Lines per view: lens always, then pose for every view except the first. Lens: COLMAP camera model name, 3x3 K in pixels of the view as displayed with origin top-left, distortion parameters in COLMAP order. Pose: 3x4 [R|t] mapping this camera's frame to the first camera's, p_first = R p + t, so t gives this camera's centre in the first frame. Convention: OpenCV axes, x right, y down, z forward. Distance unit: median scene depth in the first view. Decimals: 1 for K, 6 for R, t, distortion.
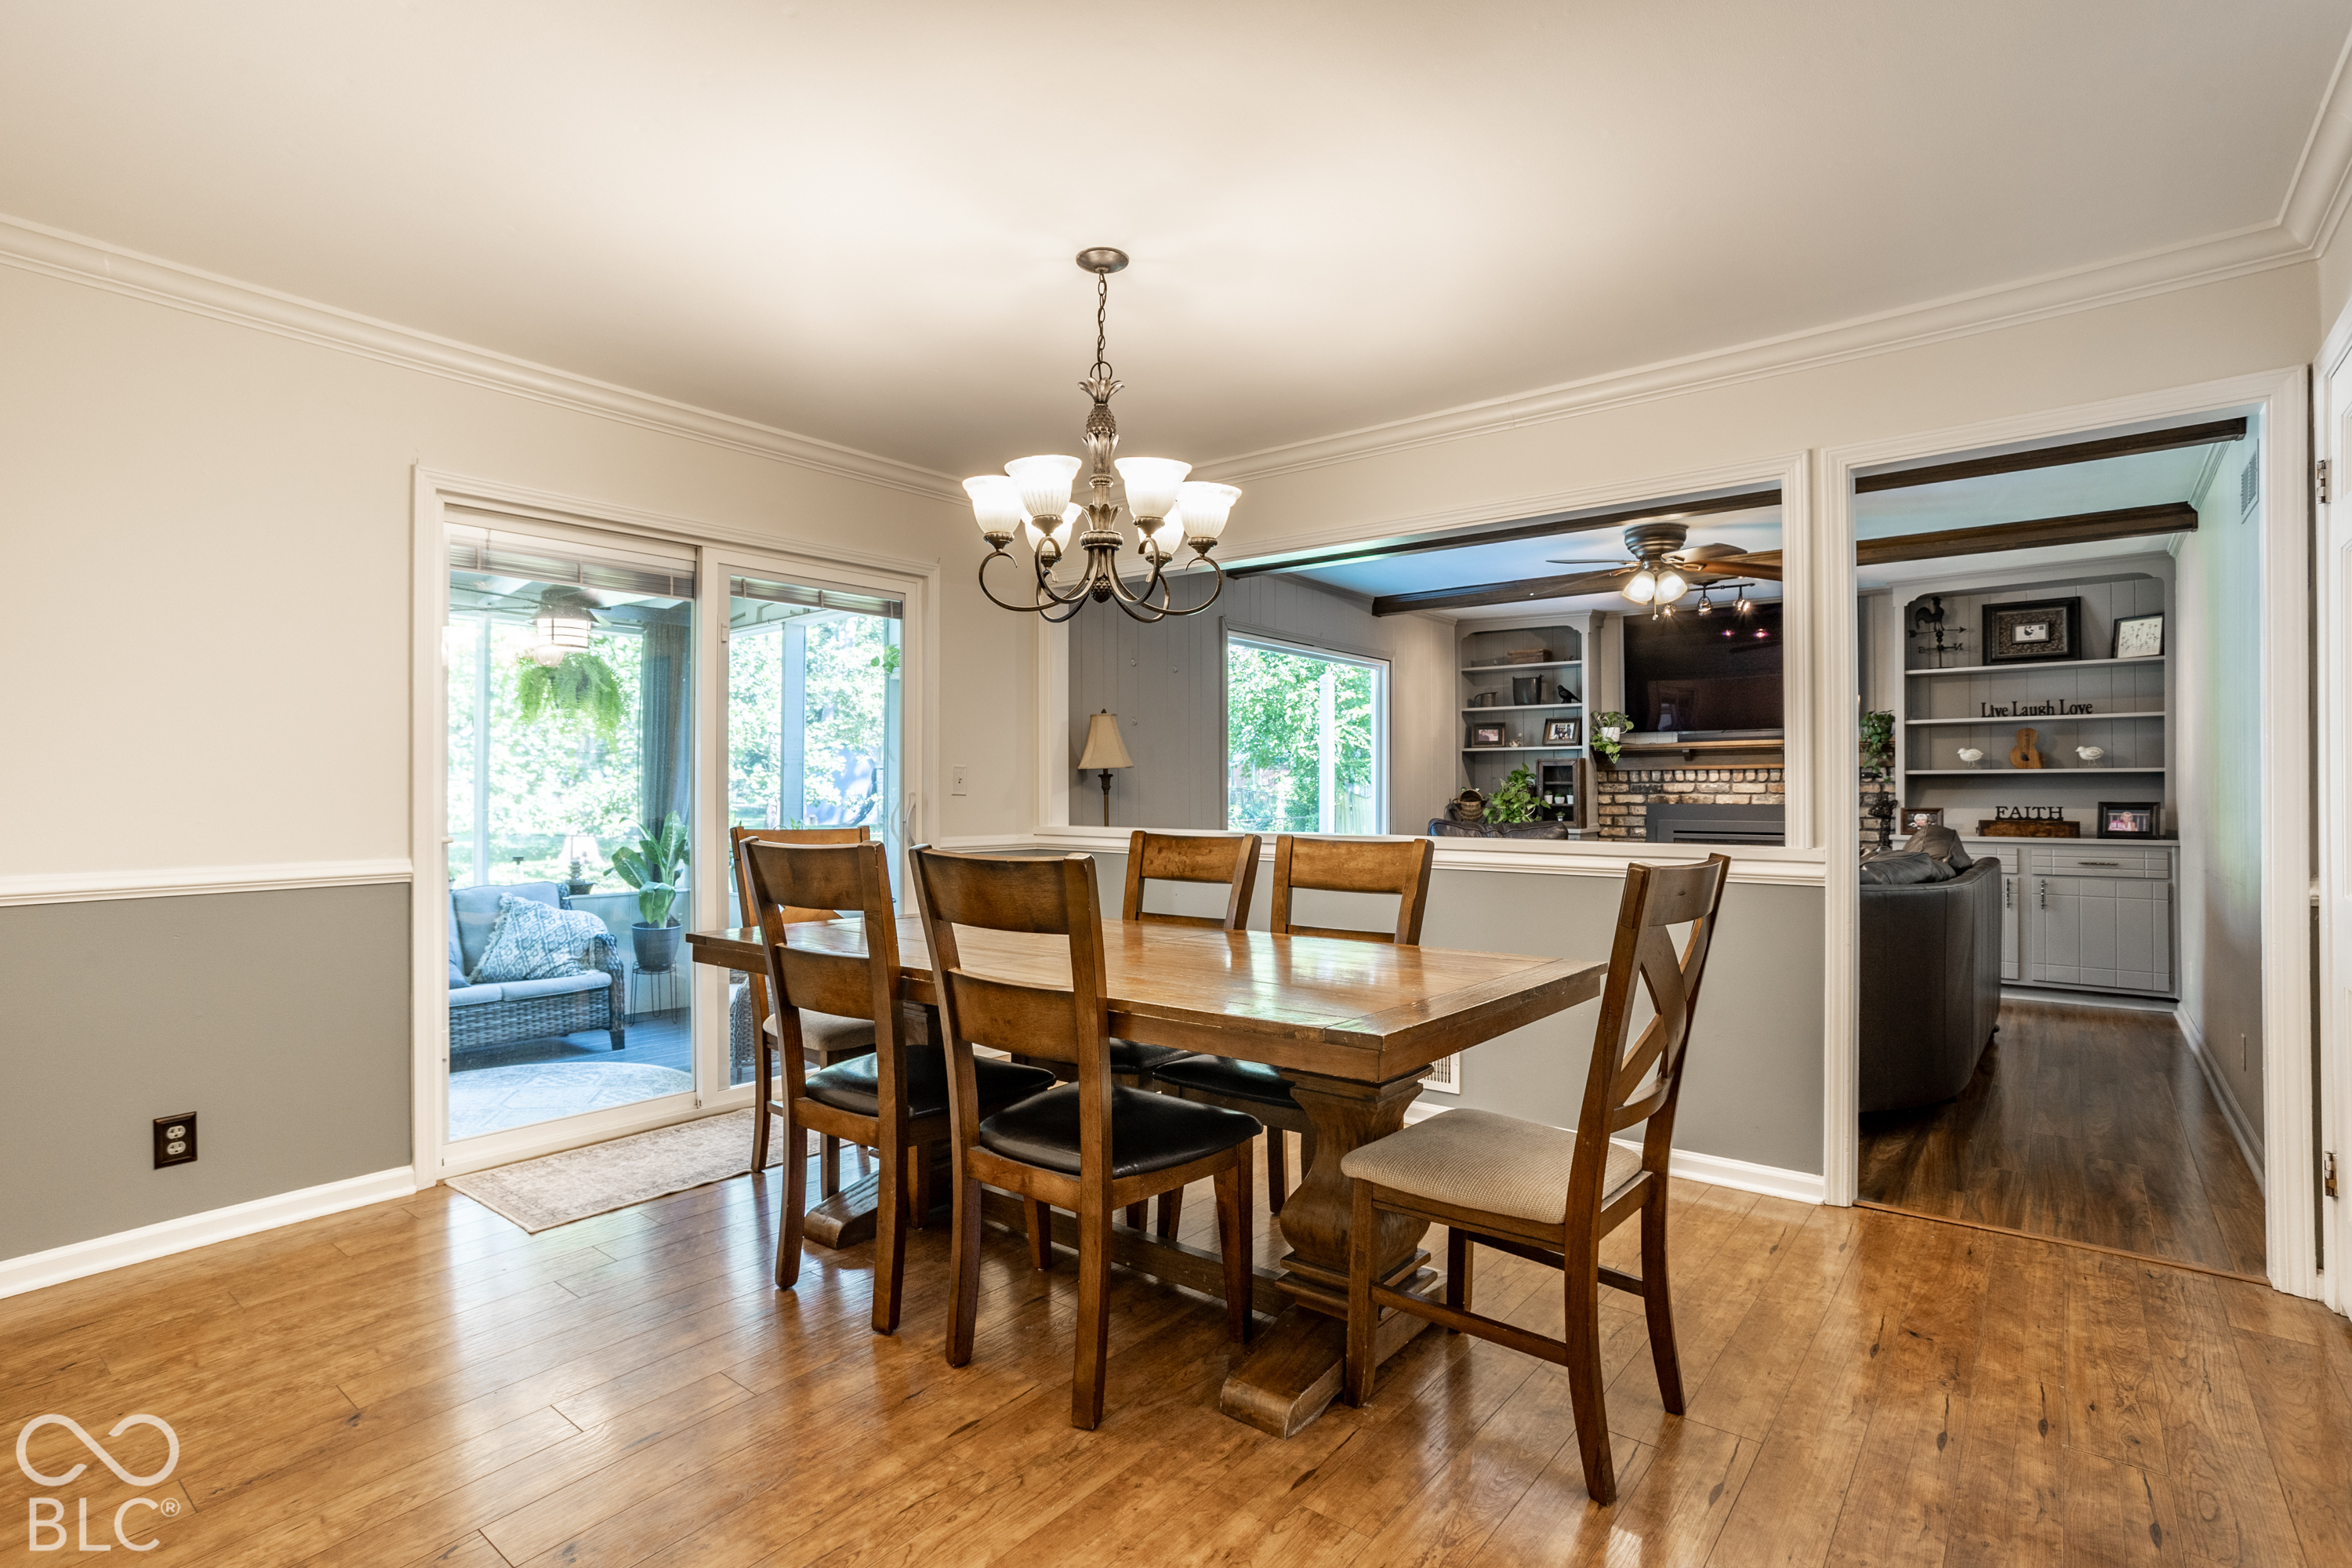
lens RADIAL K [[1121.2, 0, 1174.4], [0, 1121.2, 780.8], [0, 0, 1]] dist [-0.040468, 0.014429]
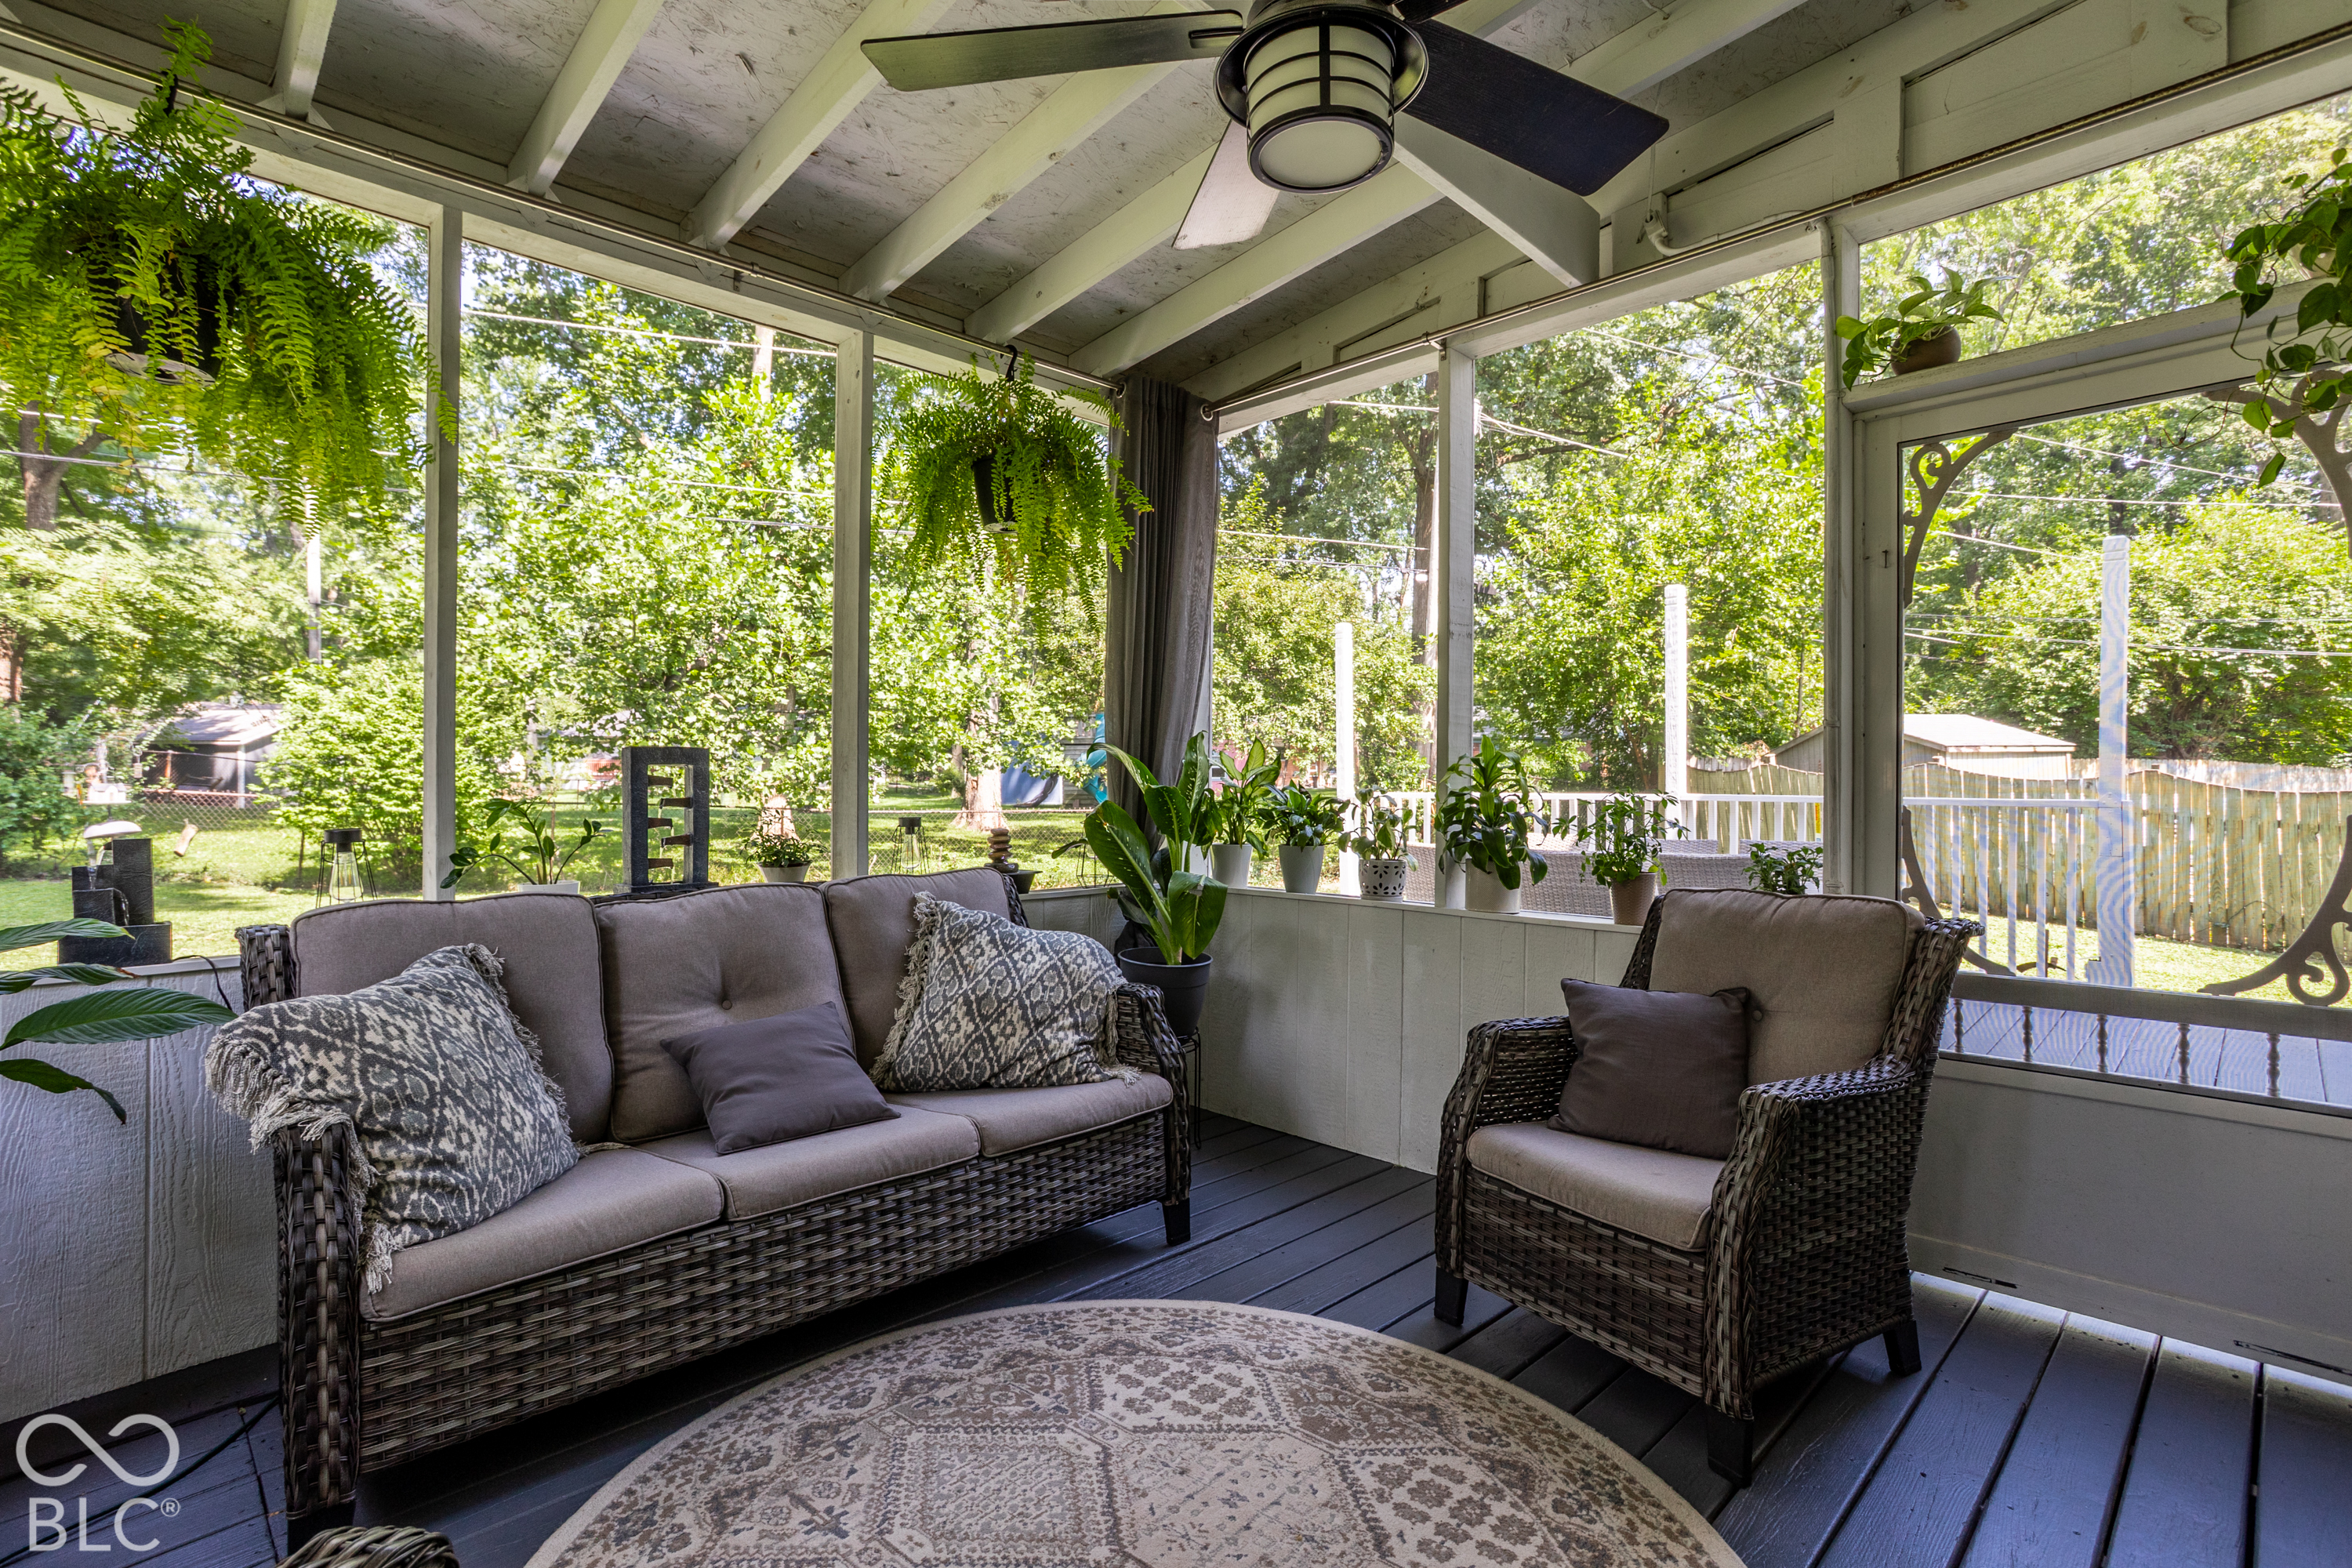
lens RADIAL K [[1121.2, 0, 1172.2], [0, 1121.2, 776.0], [0, 0, 1]] dist [-0.040468, 0.014429]
pose [[0.993995, 0.005464, -0.109293, -0.455282], [-0.004569, 0.999954, 0.008441, 0.048432], [0.109334, -0.007891, 0.993974, 0.549598]]
